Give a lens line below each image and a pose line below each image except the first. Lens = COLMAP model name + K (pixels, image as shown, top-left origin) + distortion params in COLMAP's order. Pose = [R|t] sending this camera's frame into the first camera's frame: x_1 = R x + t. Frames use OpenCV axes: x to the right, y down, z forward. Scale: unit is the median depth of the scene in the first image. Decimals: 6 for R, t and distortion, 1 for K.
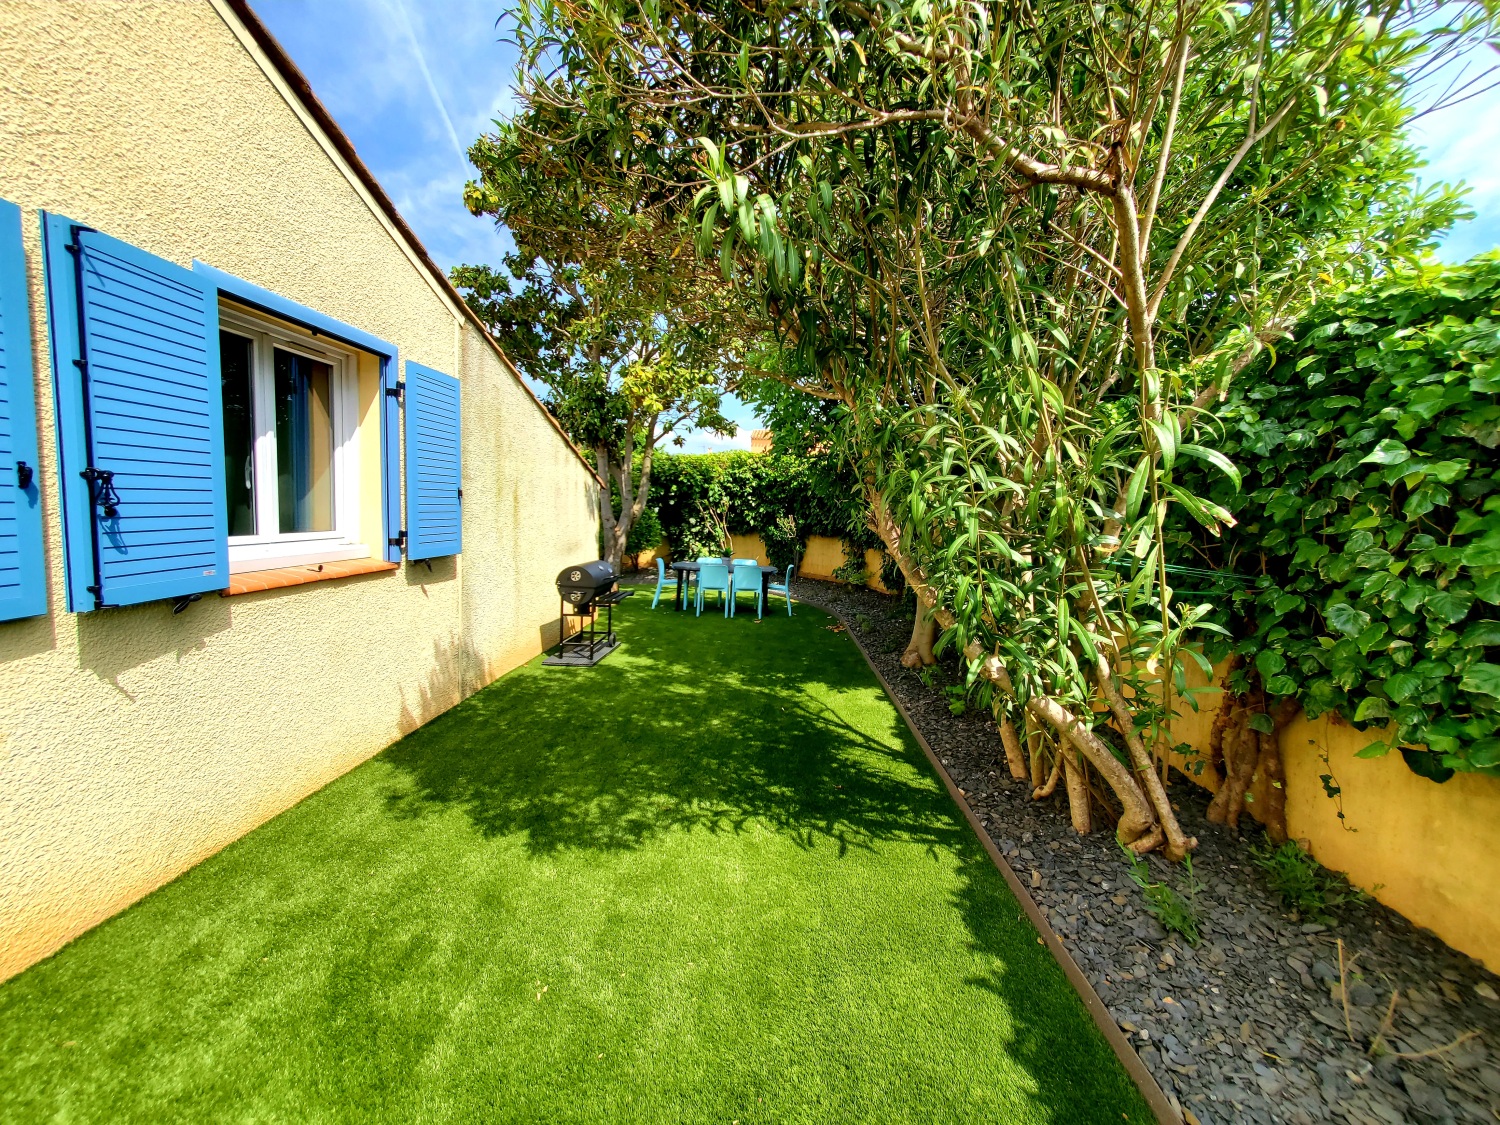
lens RADIAL K [[602.6, 0, 750.0], [0, 602.6, 562.5], [0, 0, 1]] dist [-0.060169, 0.000068]
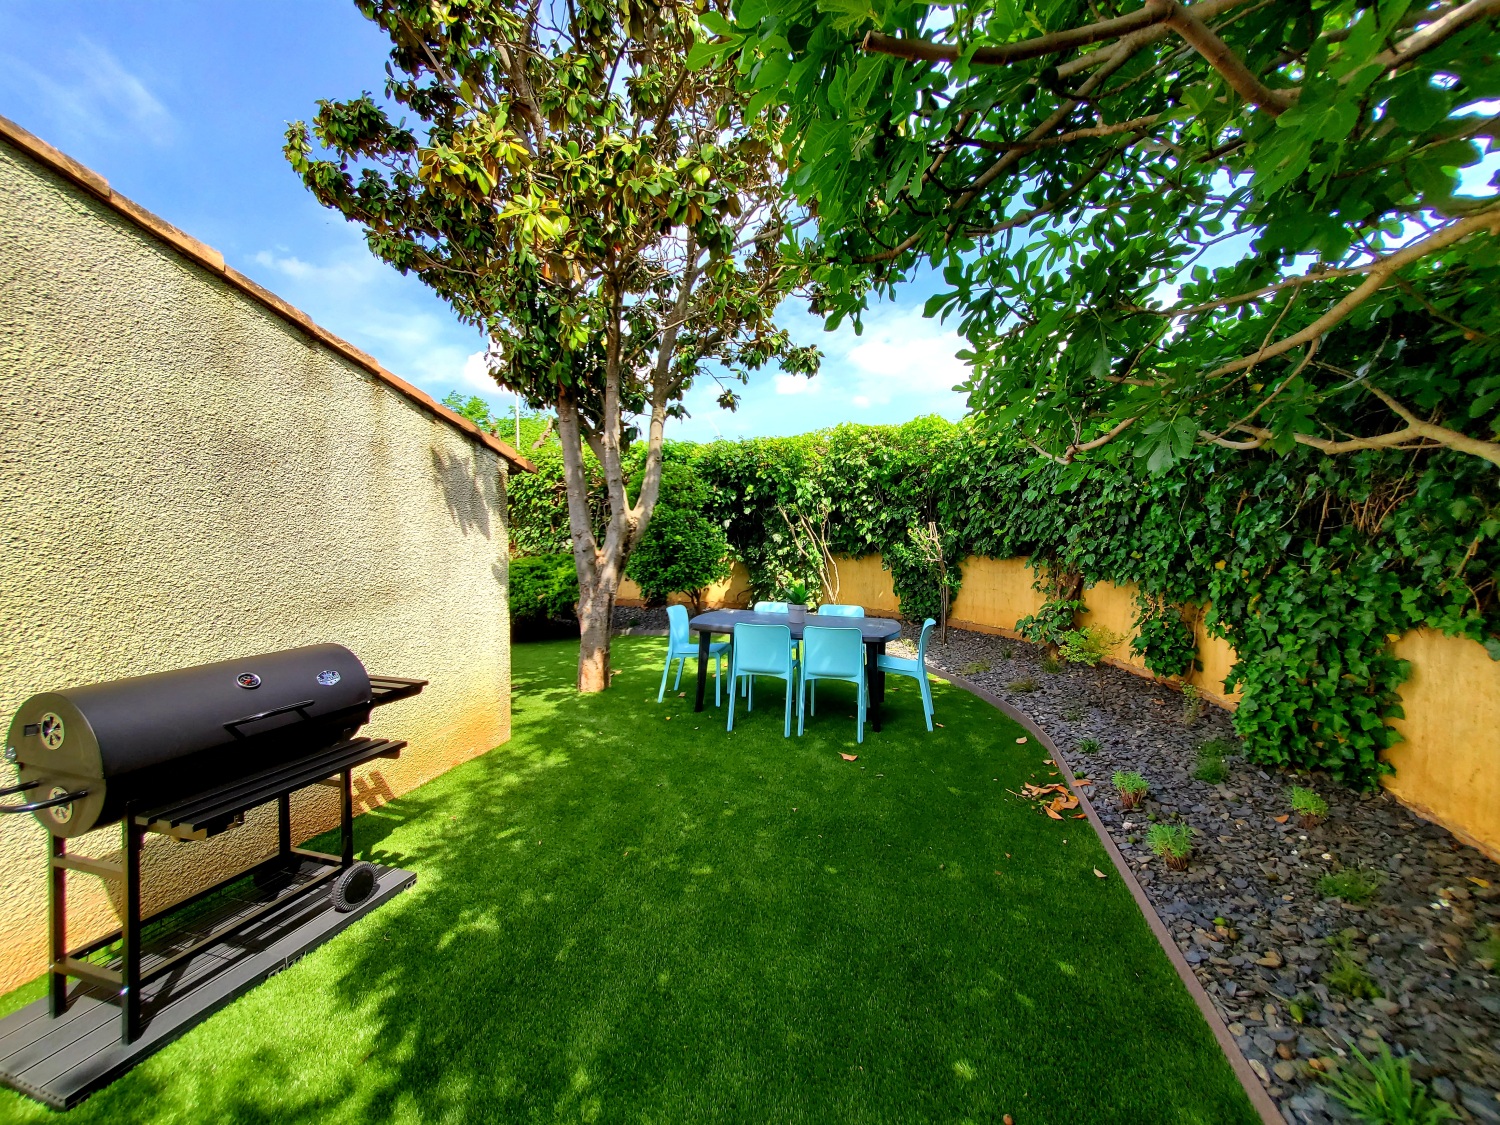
lens RADIAL K [[591.5, 0, 761.0], [0, 591.5, 553.8], [0, 0, 1]] dist [0.001285, 0.000241]
pose [[0.970110, -0.019503, -0.241880, 0.050413], [0.004937, 0.998145, -0.060680, -0.016659], [0.242615, 0.057672, 0.968407, 0.464672]]
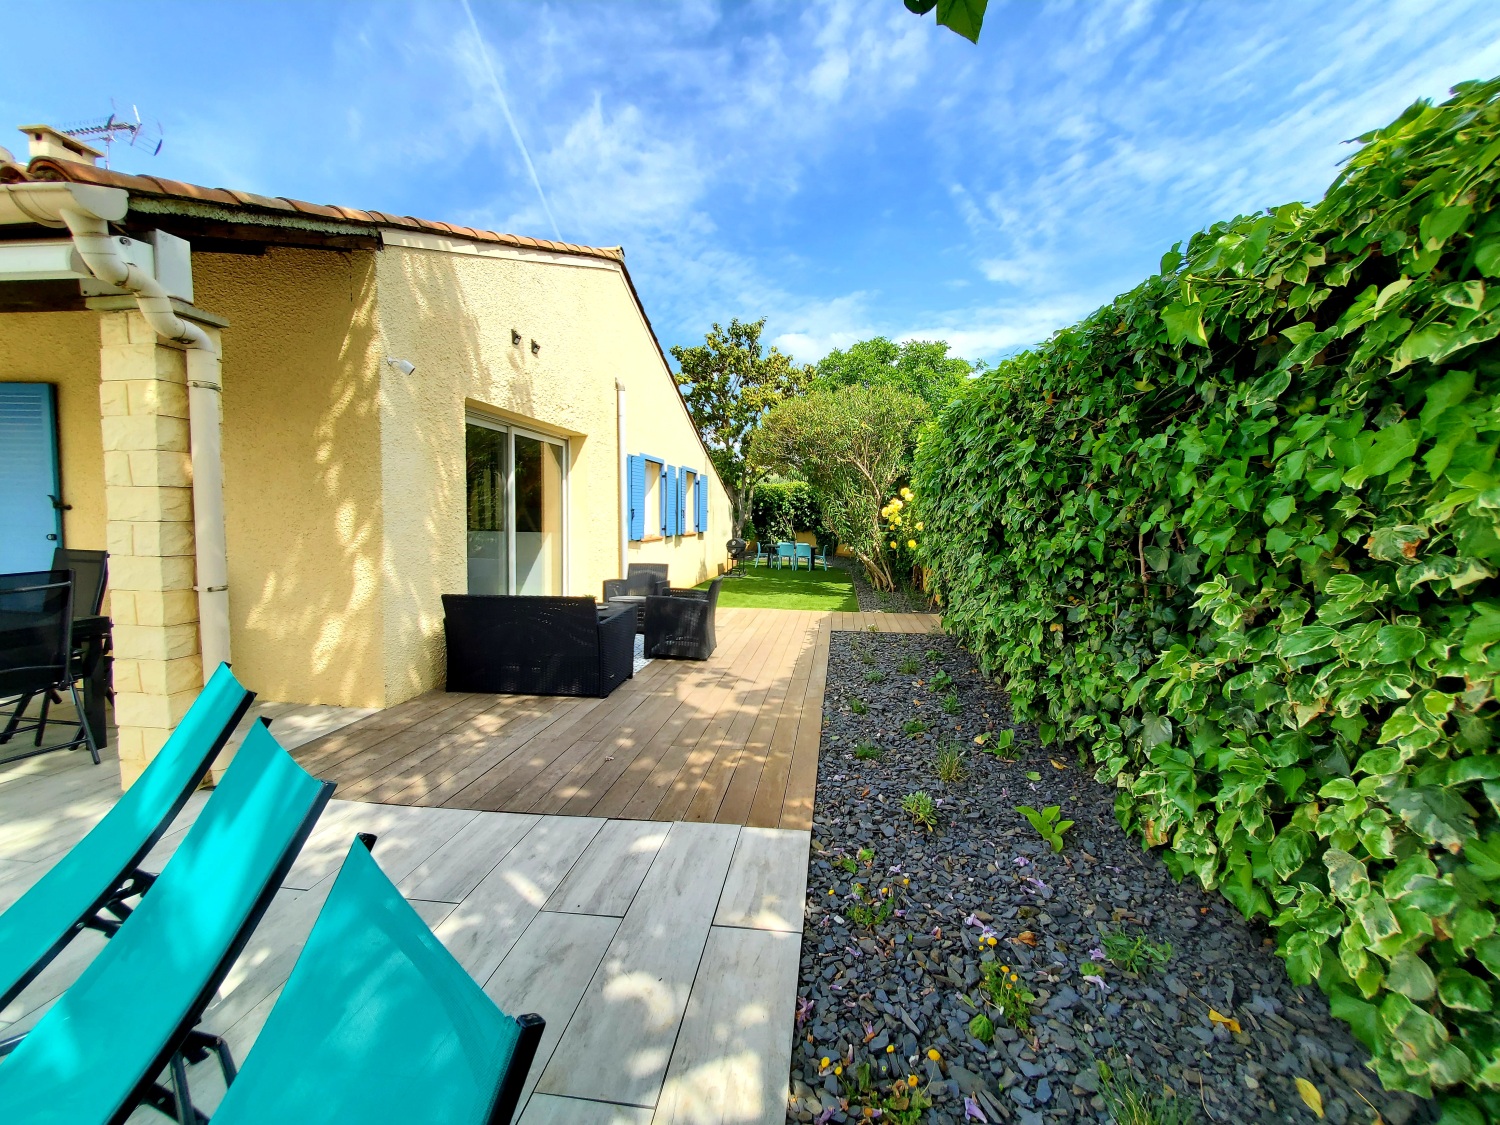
lens RADIAL K [[591.5, 0, 761.0], [0, 591.5, 553.8], [0, 0, 1]] dist [0.001285, 0.000241]
pose [[0.995584, -0.007547, -0.093573, 0.032707], [0.004962, 0.999601, -0.027823, 0.074912], [0.093746, 0.027236, 0.995224, -0.798254]]
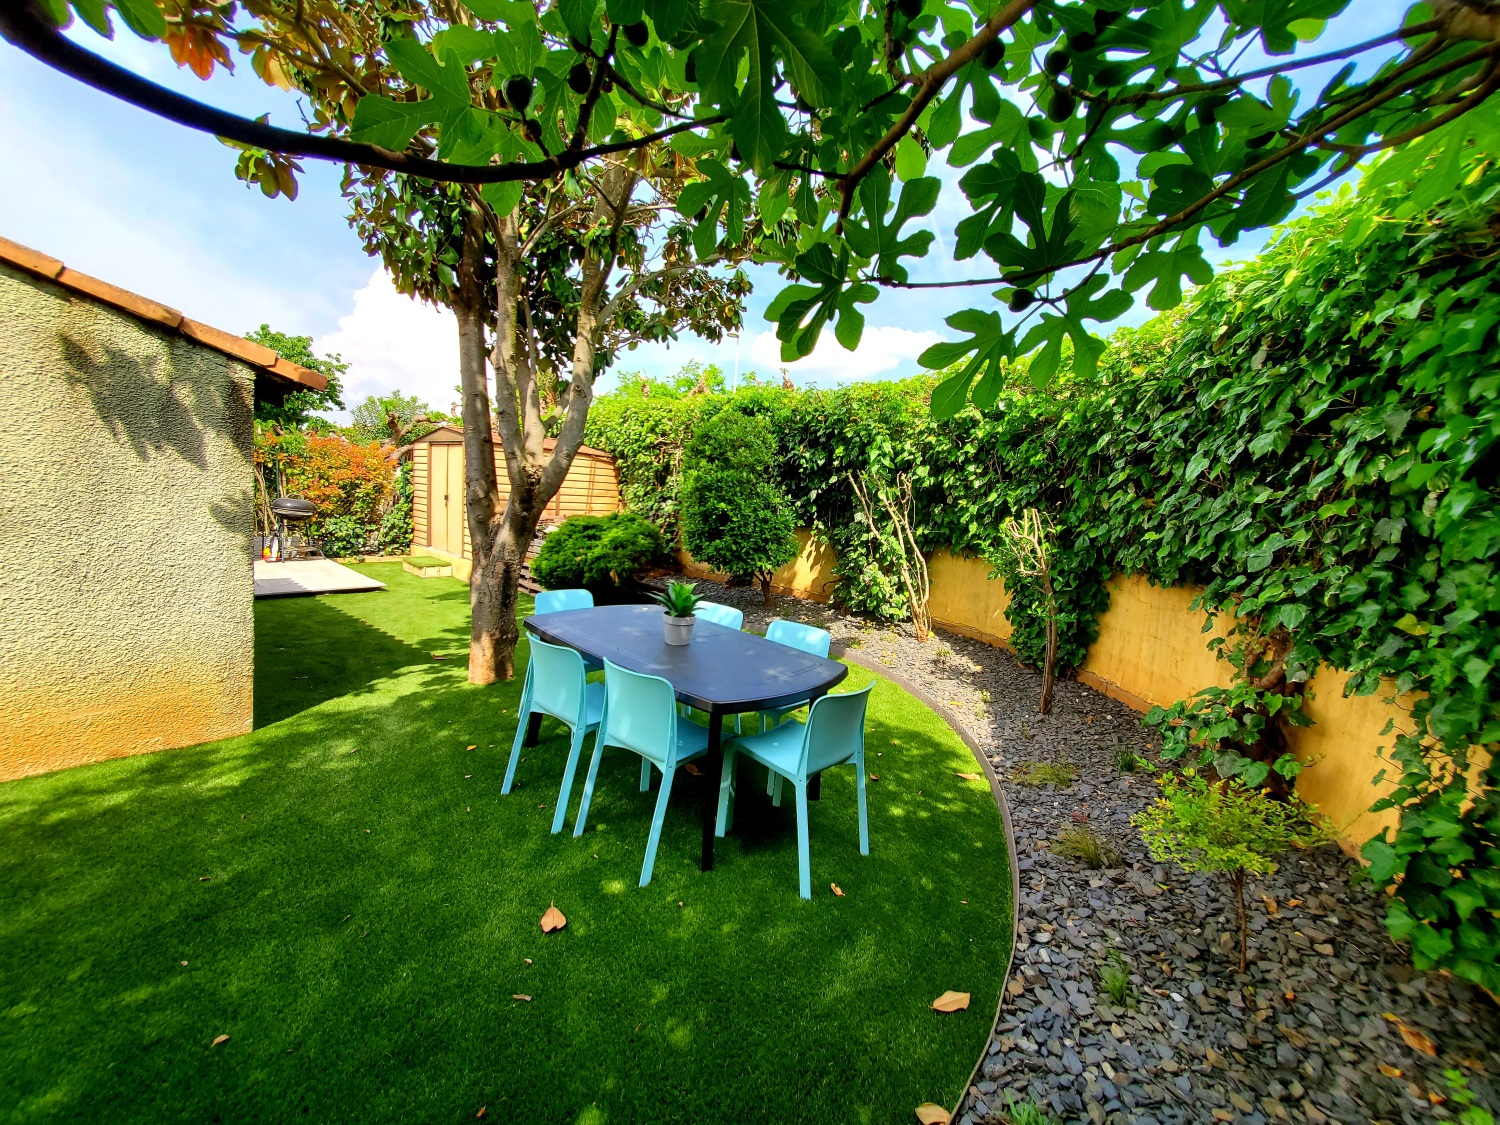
lens RADIAL K [[591.5, 0, 761.0], [0, 591.5, 553.8], [0, 0, 1]] dist [0.001285, 0.000241]
pose [[0.784075, 0.093865, -0.613527, 0.166545], [-0.116596, 0.993175, 0.002941, -0.039398], [0.609616, 0.069229, 0.789668, 0.704385]]
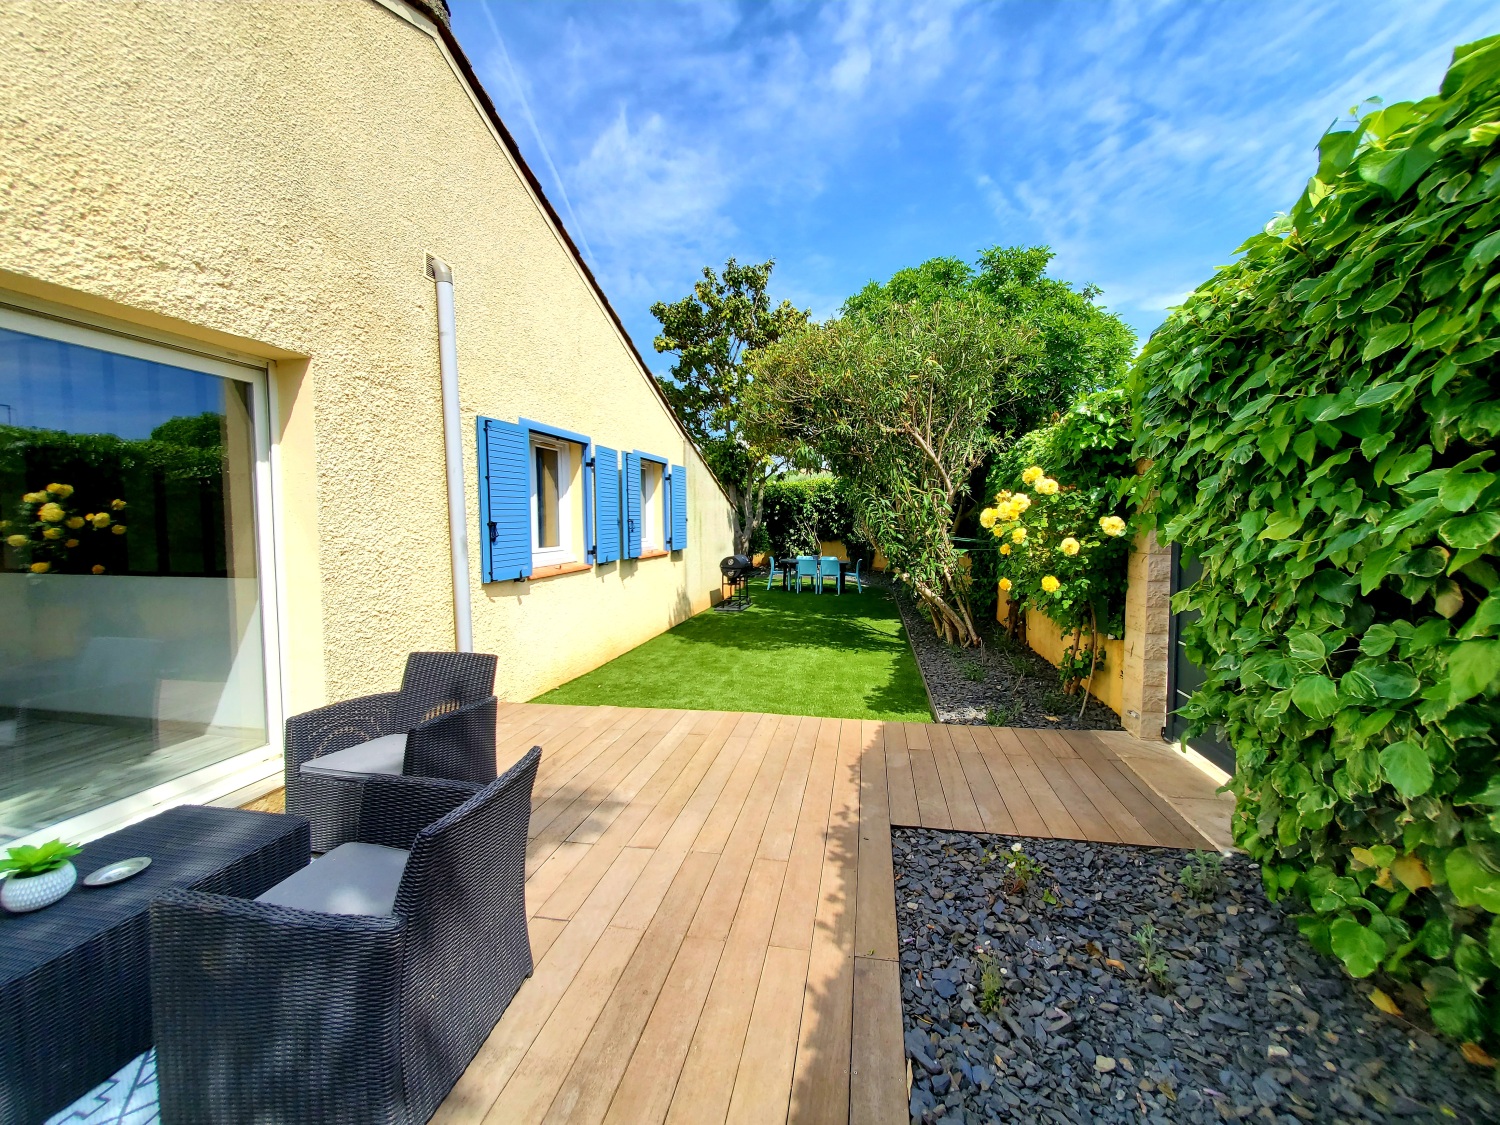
lens RADIAL K [[599.4, 0, 767.1], [0, 599.4, 554.8], [0, 0, 1]] dist [-0.000864, -0.000120]
pose [[0.990997, -0.026016, -0.131333, 0.031406], [0.021862, 0.999217, -0.032974, 0.033464], [0.132088, 0.029806, 0.990790, -0.421699]]
